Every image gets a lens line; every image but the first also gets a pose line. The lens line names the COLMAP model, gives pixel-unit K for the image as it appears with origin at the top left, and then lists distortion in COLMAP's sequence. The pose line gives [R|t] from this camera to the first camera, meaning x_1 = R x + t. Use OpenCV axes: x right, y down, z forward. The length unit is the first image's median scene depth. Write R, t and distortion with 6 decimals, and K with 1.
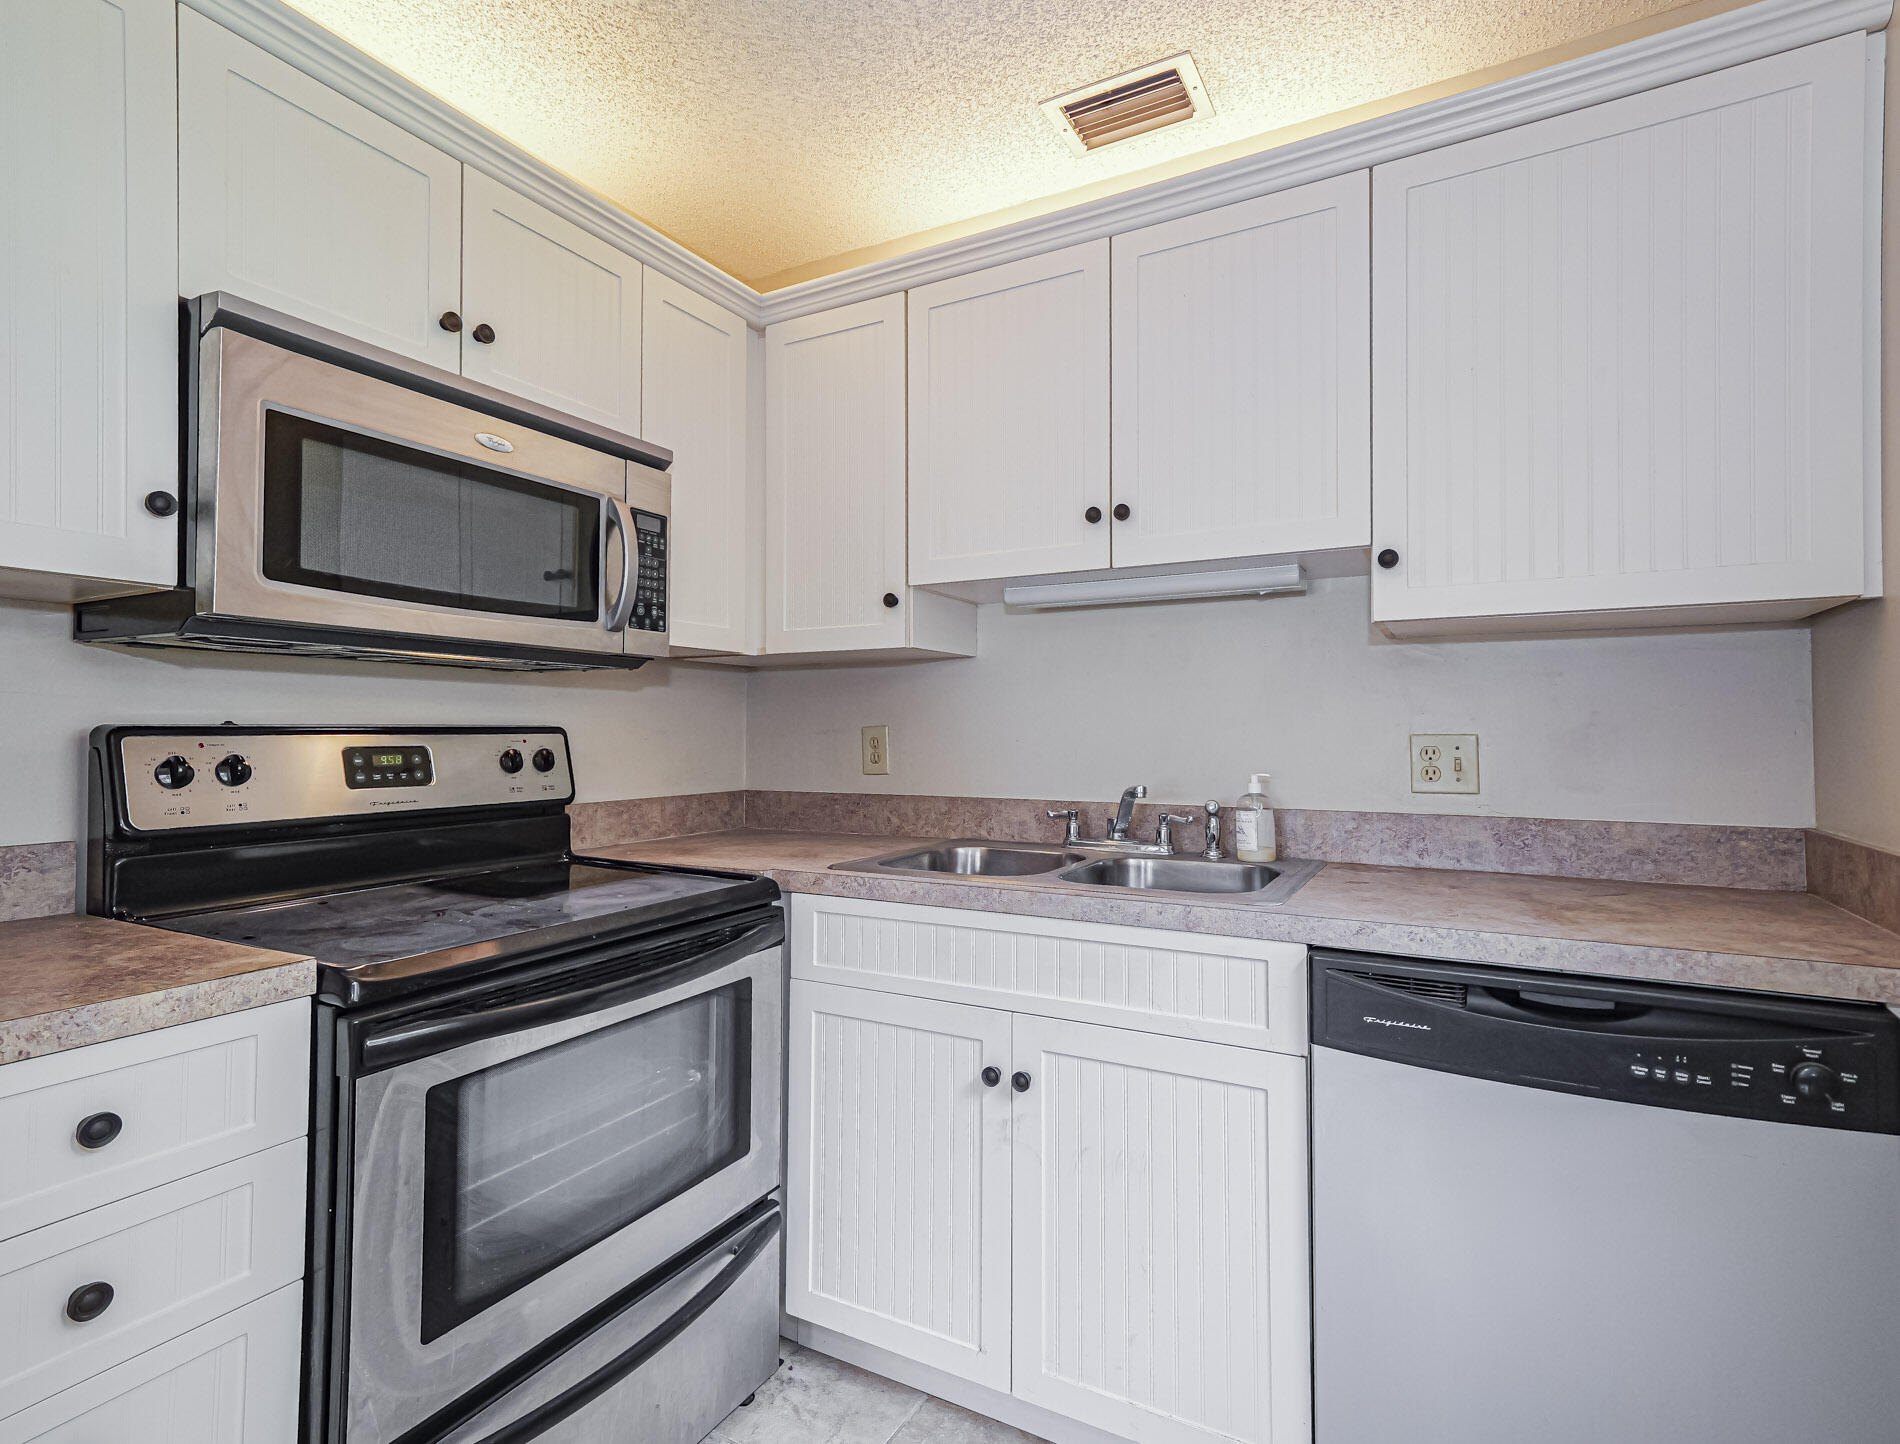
lens RADIAL K [[962.0, 0, 955.5], [0, 962.0, 712.0], [0, 0, 1]] dist [0.030606, -0.012292]
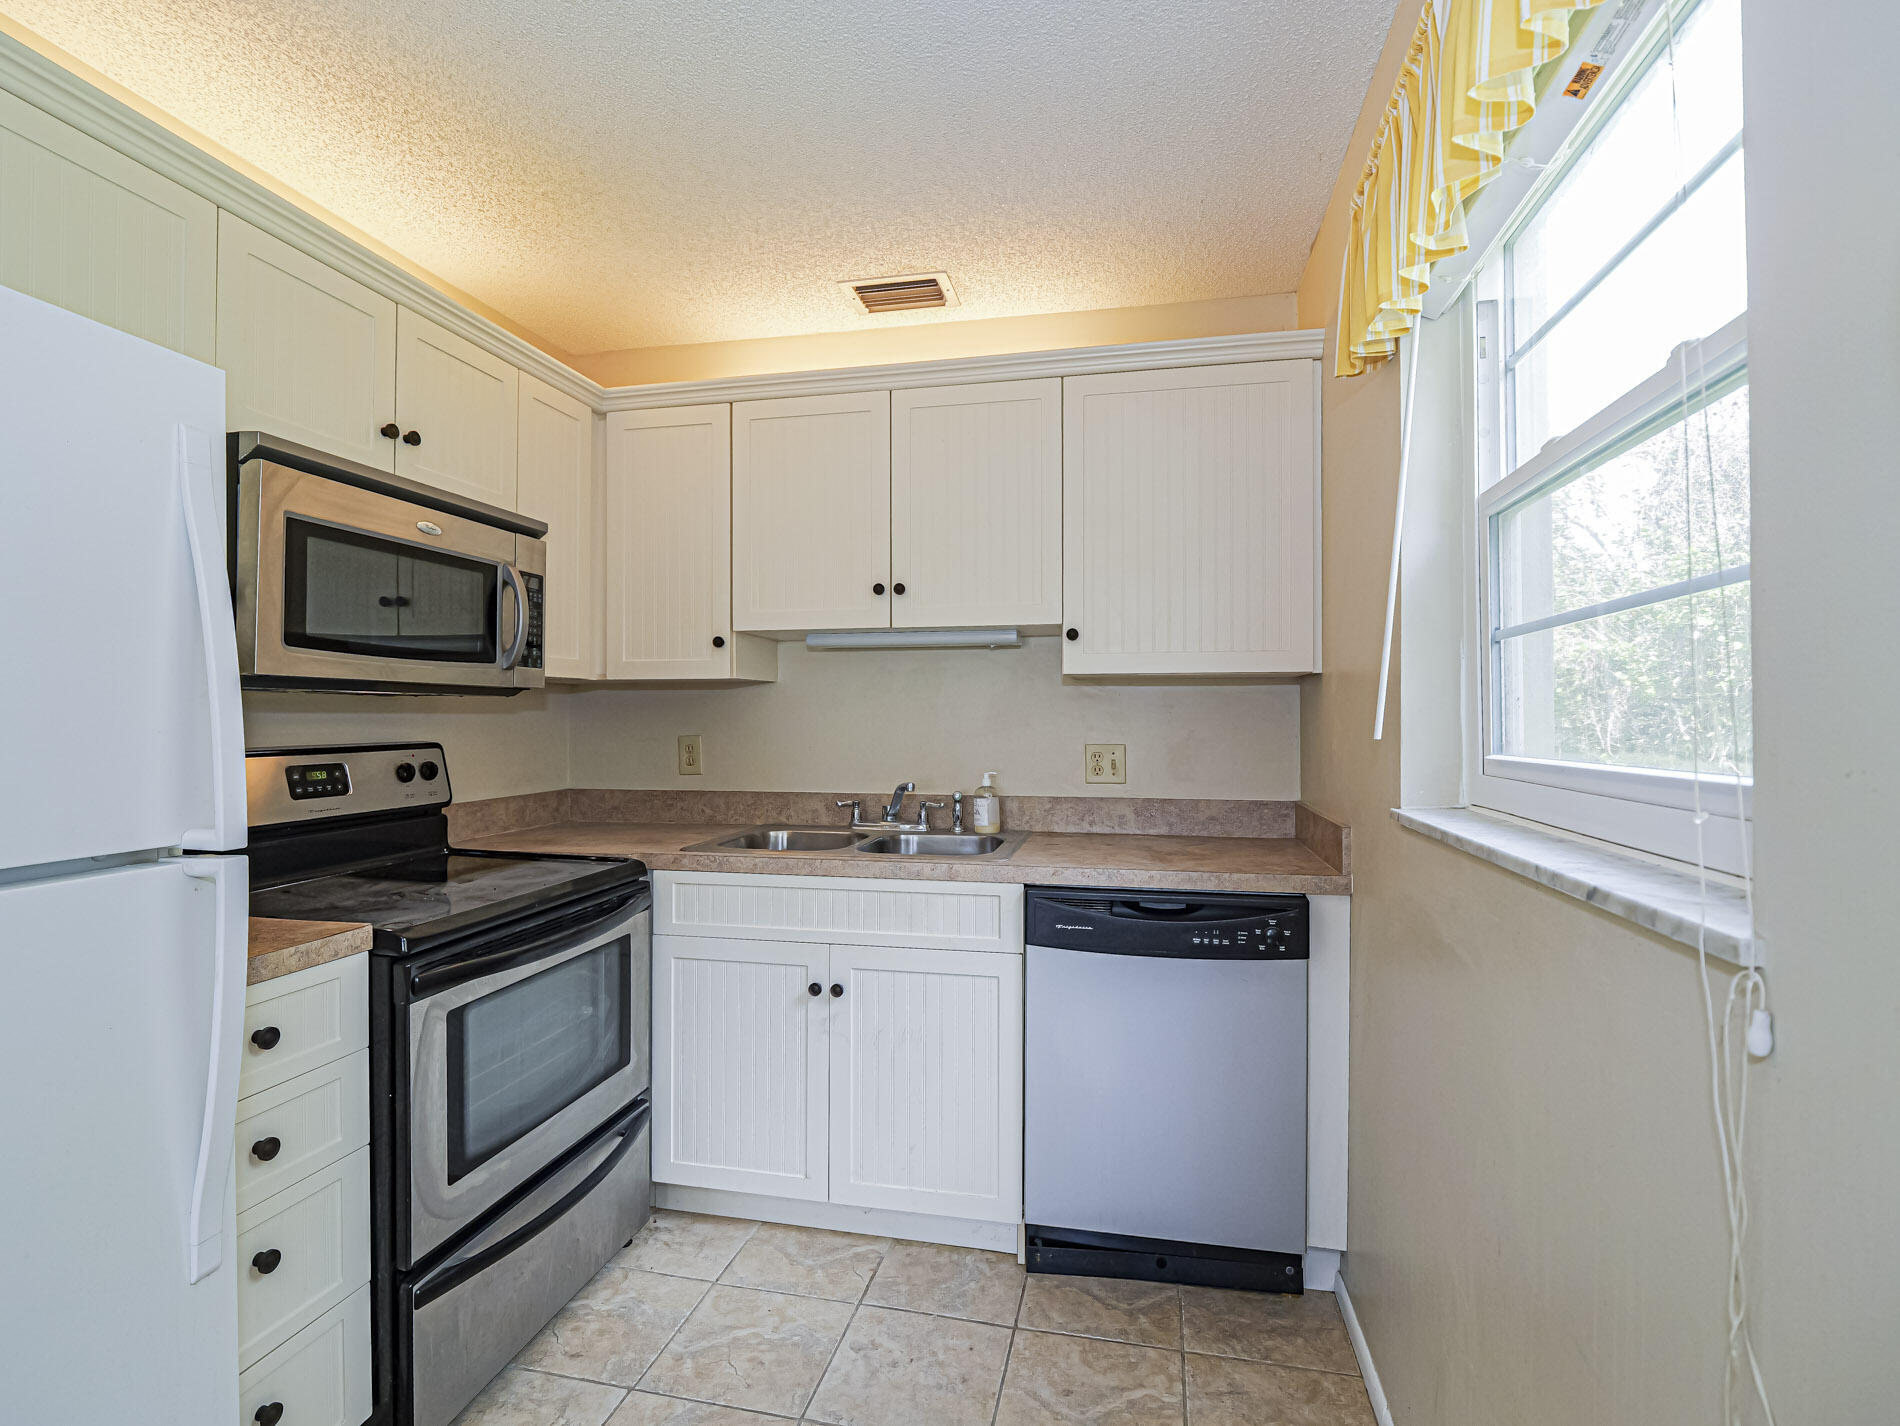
lens RADIAL K [[948.2, 0, 941.6], [0, 948.2, 710.4], [0, 0, 1]] dist [-0.013420, 0.000347]
pose [[0.960562, -0.000288, 0.278065, -0.153777], [-0.004910, 0.999826, 0.017999, -0.056190], [-0.278022, -0.018654, 0.960394, -0.350711]]
